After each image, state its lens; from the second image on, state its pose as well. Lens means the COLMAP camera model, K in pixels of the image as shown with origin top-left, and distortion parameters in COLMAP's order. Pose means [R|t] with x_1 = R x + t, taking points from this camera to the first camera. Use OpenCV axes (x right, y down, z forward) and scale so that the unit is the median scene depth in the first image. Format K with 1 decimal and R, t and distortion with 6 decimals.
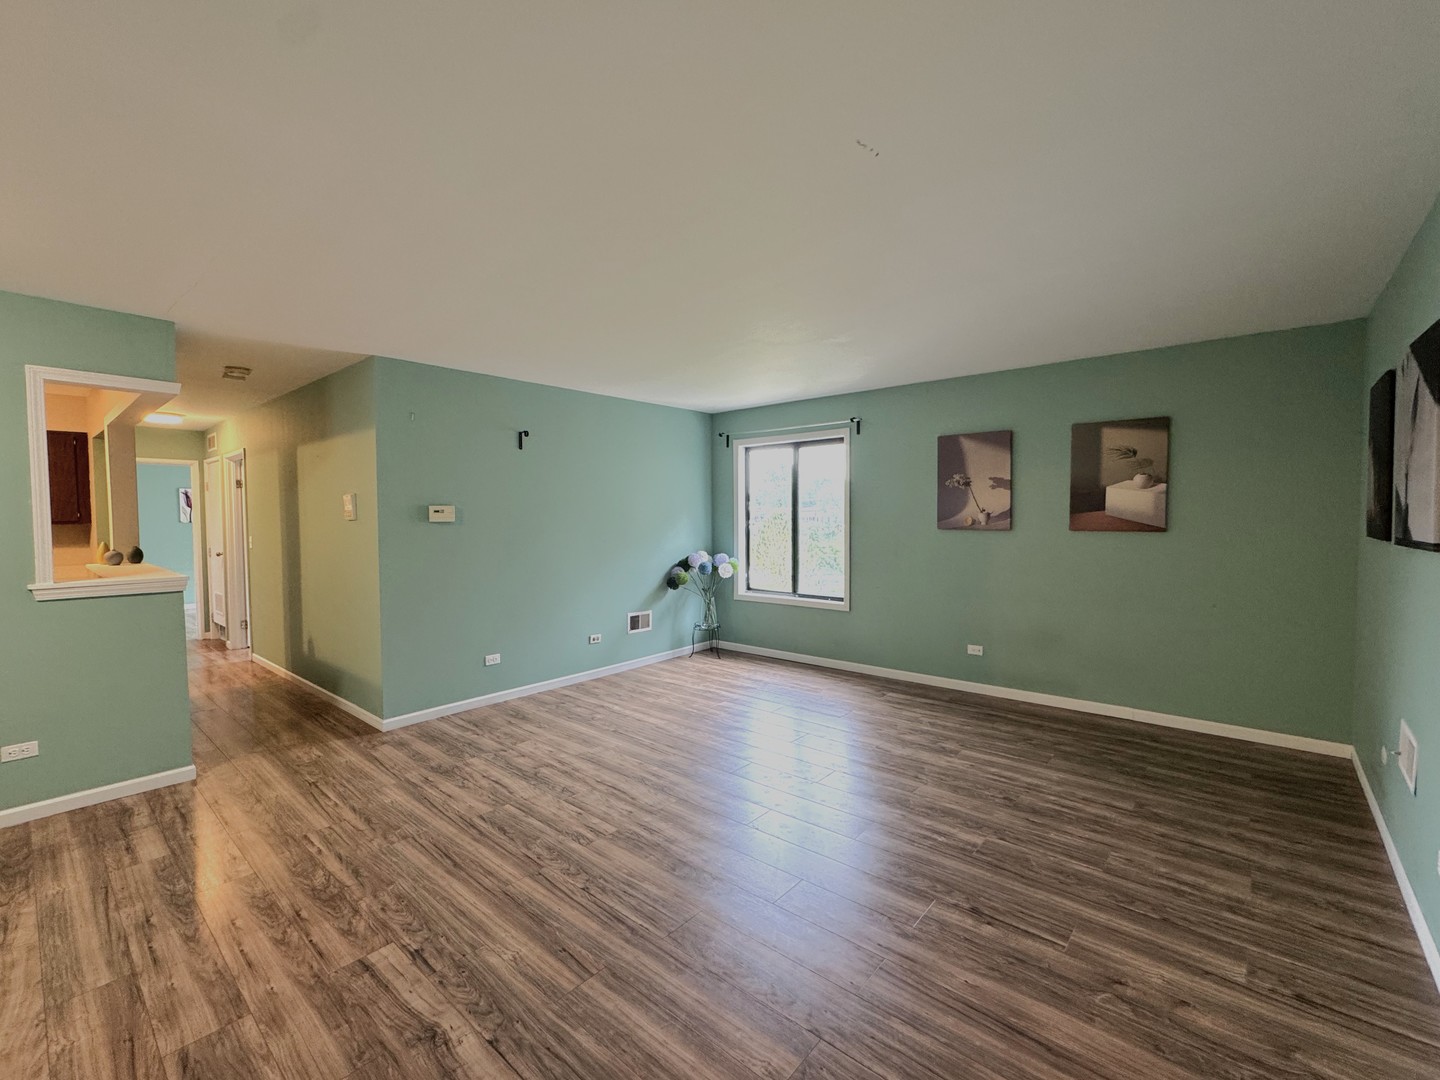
lens RADIAL K [[628.0, 0, 720.0], [0, 628.0, 540.0], [0, 0, 1]] dist [-0.002883, 0.000400]
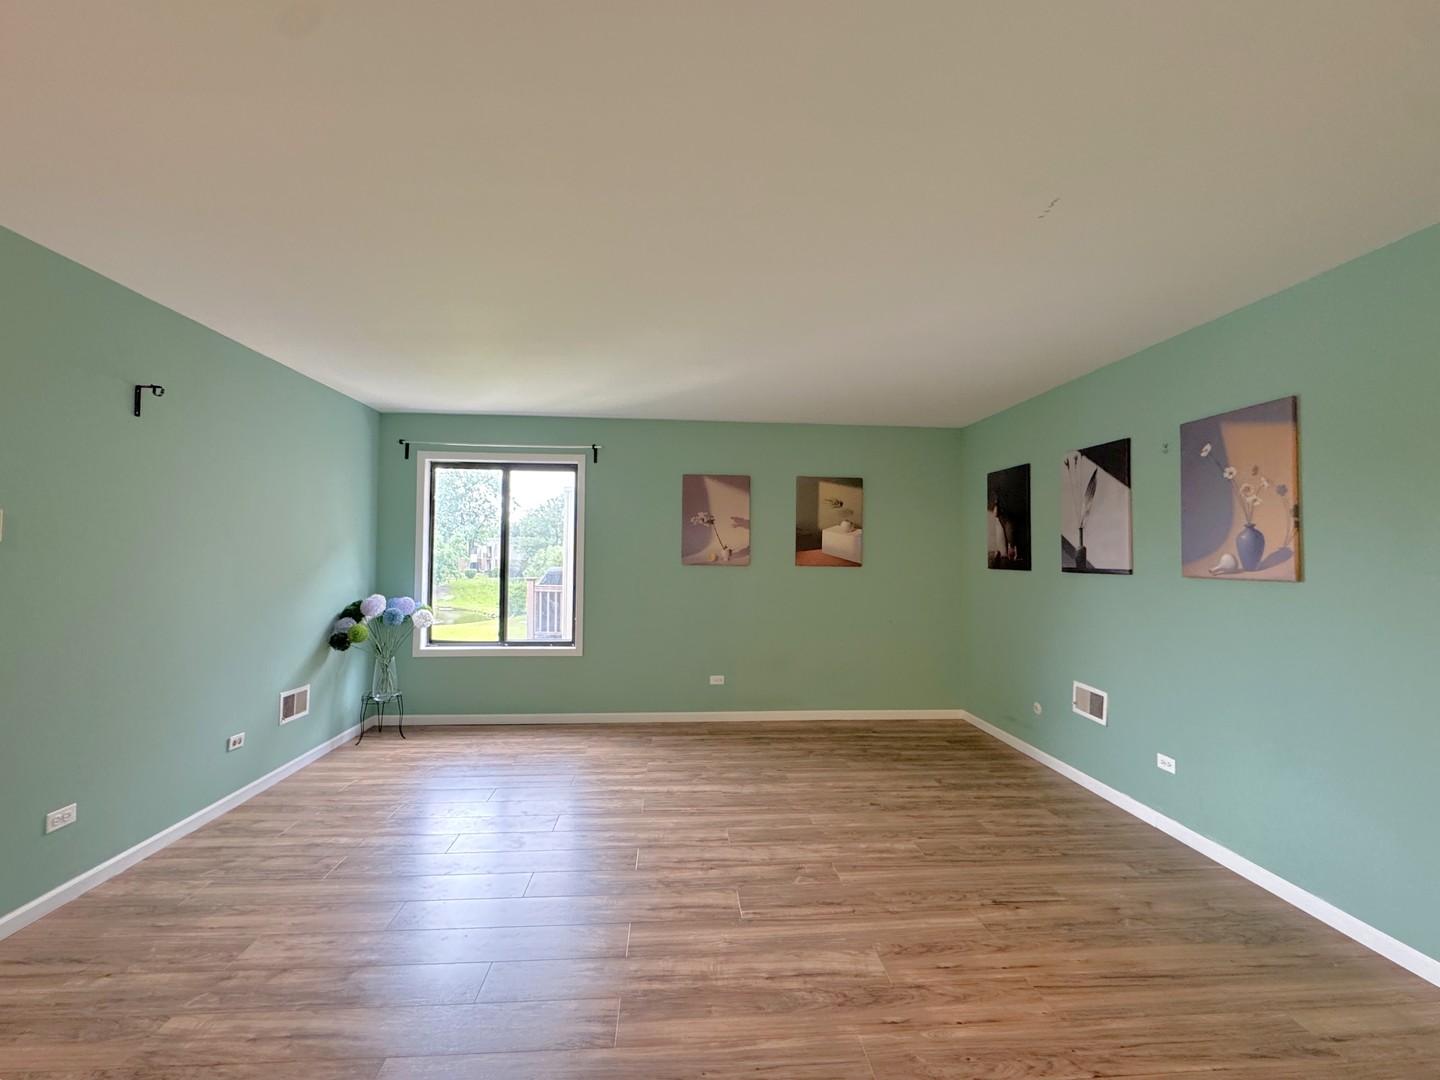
lens RADIAL K [[628.0, 0, 720.0], [0, 628.0, 540.0], [0, 0, 1]] dist [-0.002883, 0.000400]
pose [[0.700996, 0.033519, 0.712377, -0.349717], [0.014470, 0.998021, -0.061198, 0.005983], [-0.713018, 0.053208, 0.699124, 0.253712]]
